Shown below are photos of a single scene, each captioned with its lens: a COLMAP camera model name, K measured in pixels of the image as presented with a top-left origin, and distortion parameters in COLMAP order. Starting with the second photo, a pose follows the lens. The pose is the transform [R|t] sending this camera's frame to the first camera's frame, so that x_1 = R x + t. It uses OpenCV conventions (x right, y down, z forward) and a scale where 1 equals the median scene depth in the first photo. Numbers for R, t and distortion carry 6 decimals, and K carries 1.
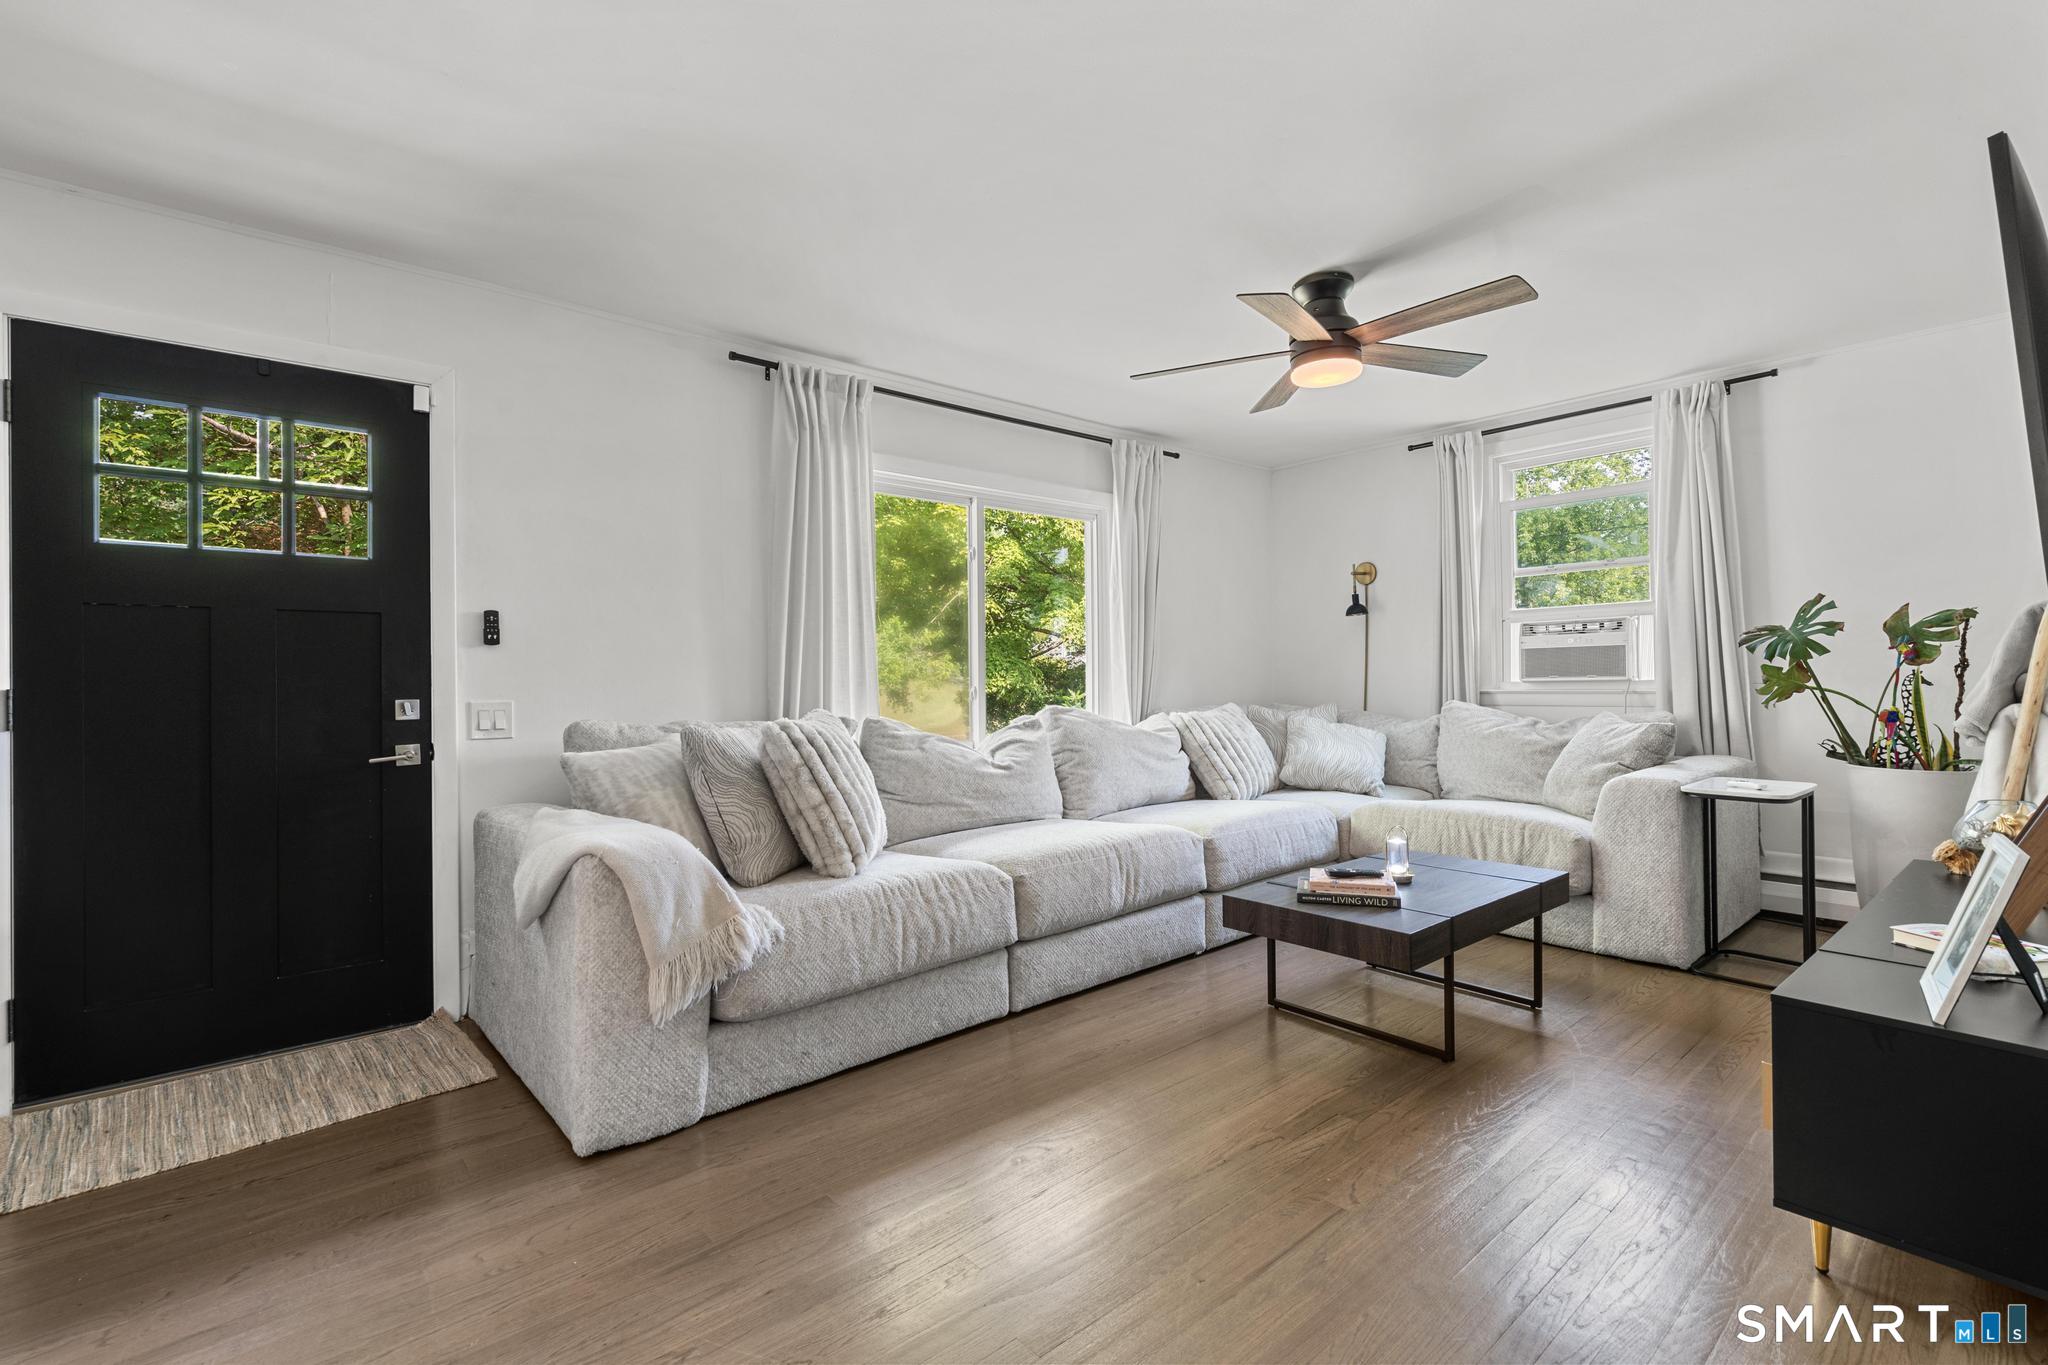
lens RADIAL K [[924.8, 0, 1016.8], [0, 924.8, 671.8], [0, 0, 1]] dist [-0.003526, 0.001094]
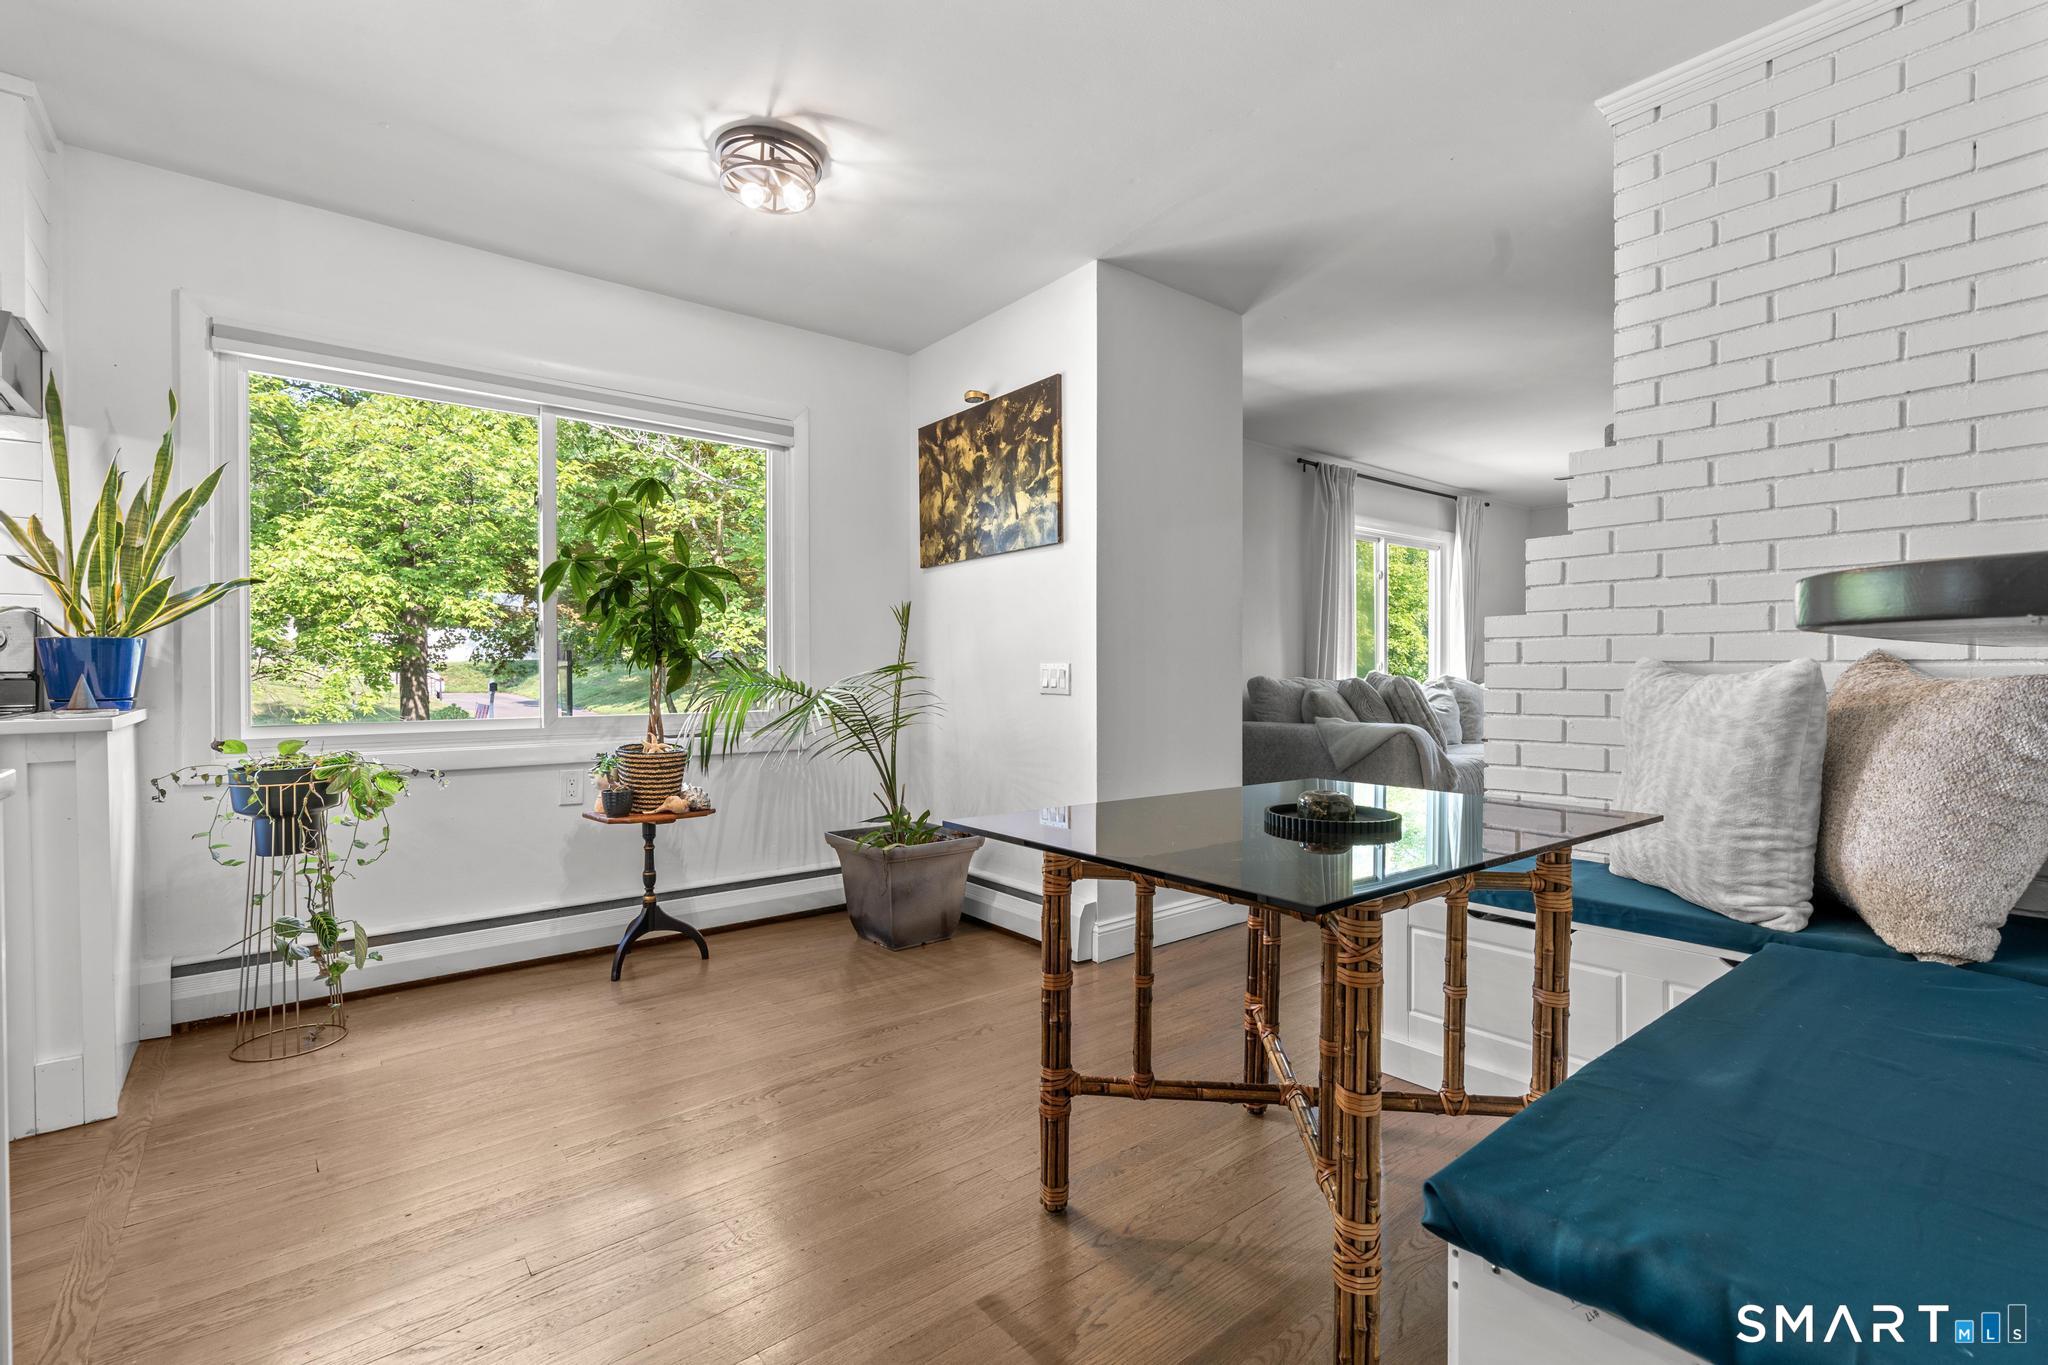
lens RADIAL K [[924.8, 0, 1017.5], [0, 924.8, 680.1], [0, 0, 1]] dist [-0.003526, 0.001094]
pose [[0.999343, 0.012676, -0.033966, -0.804257], [-0.012006, 0.999731, 0.019834, 0.029665], [0.034208, -0.019413, 0.999226, -0.737875]]
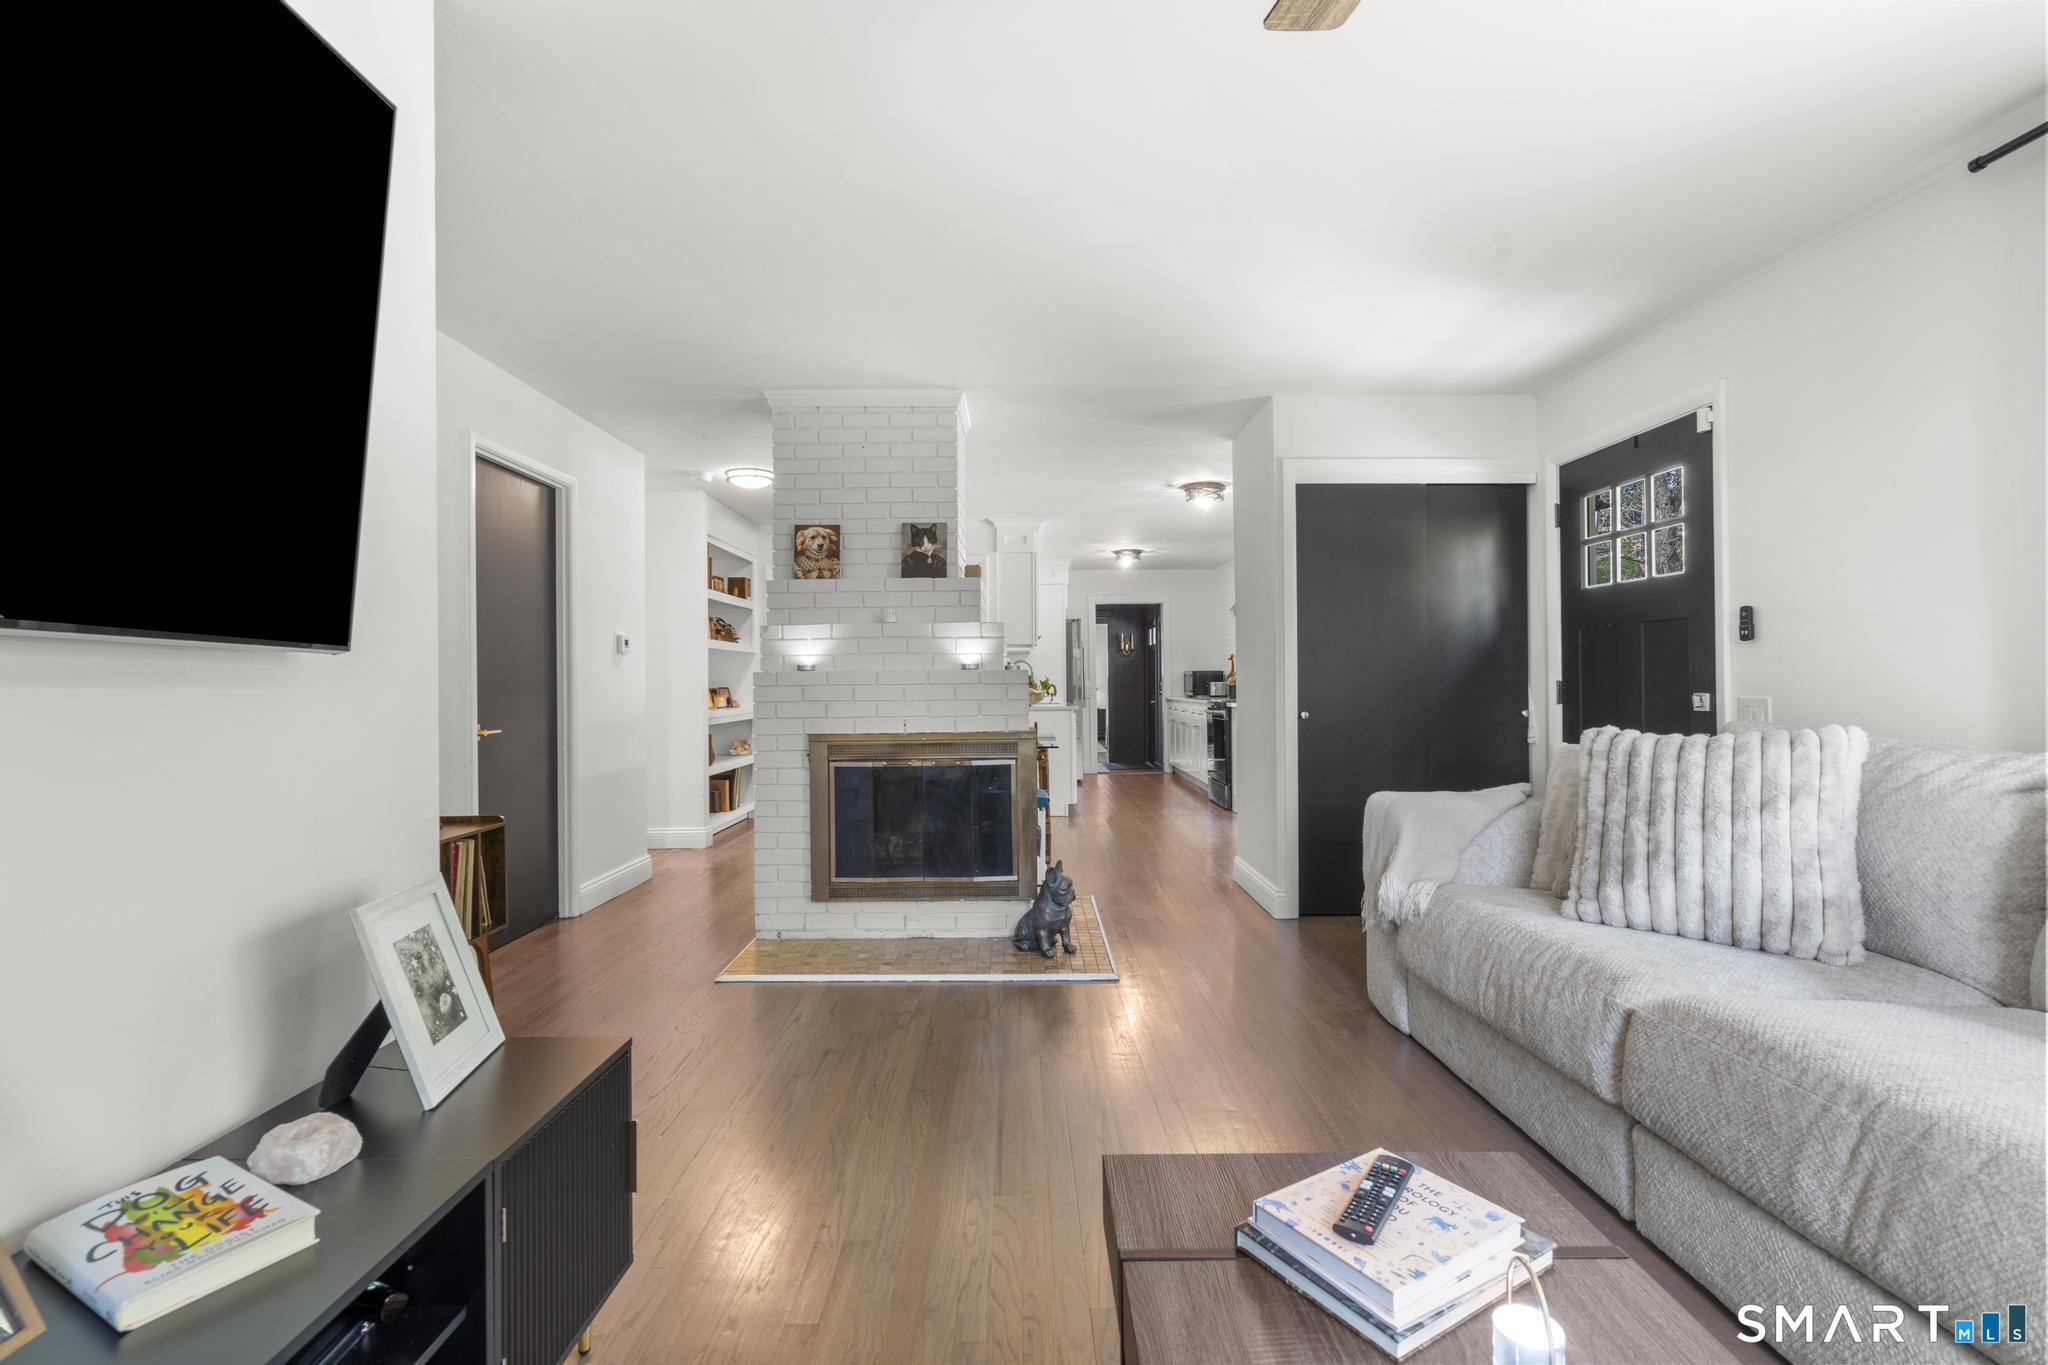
lens RADIAL K [[924.8, 0, 1022.3], [0, 924.8, 681.0], [0, 0, 1]] dist [-0.003526, 0.001094]
pose [[-0.652720, 0.012961, -0.757489, 0.642843], [0.014816, 0.999881, 0.004342, -0.001344], [0.757455, -0.008389, -0.652834, 0.975976]]
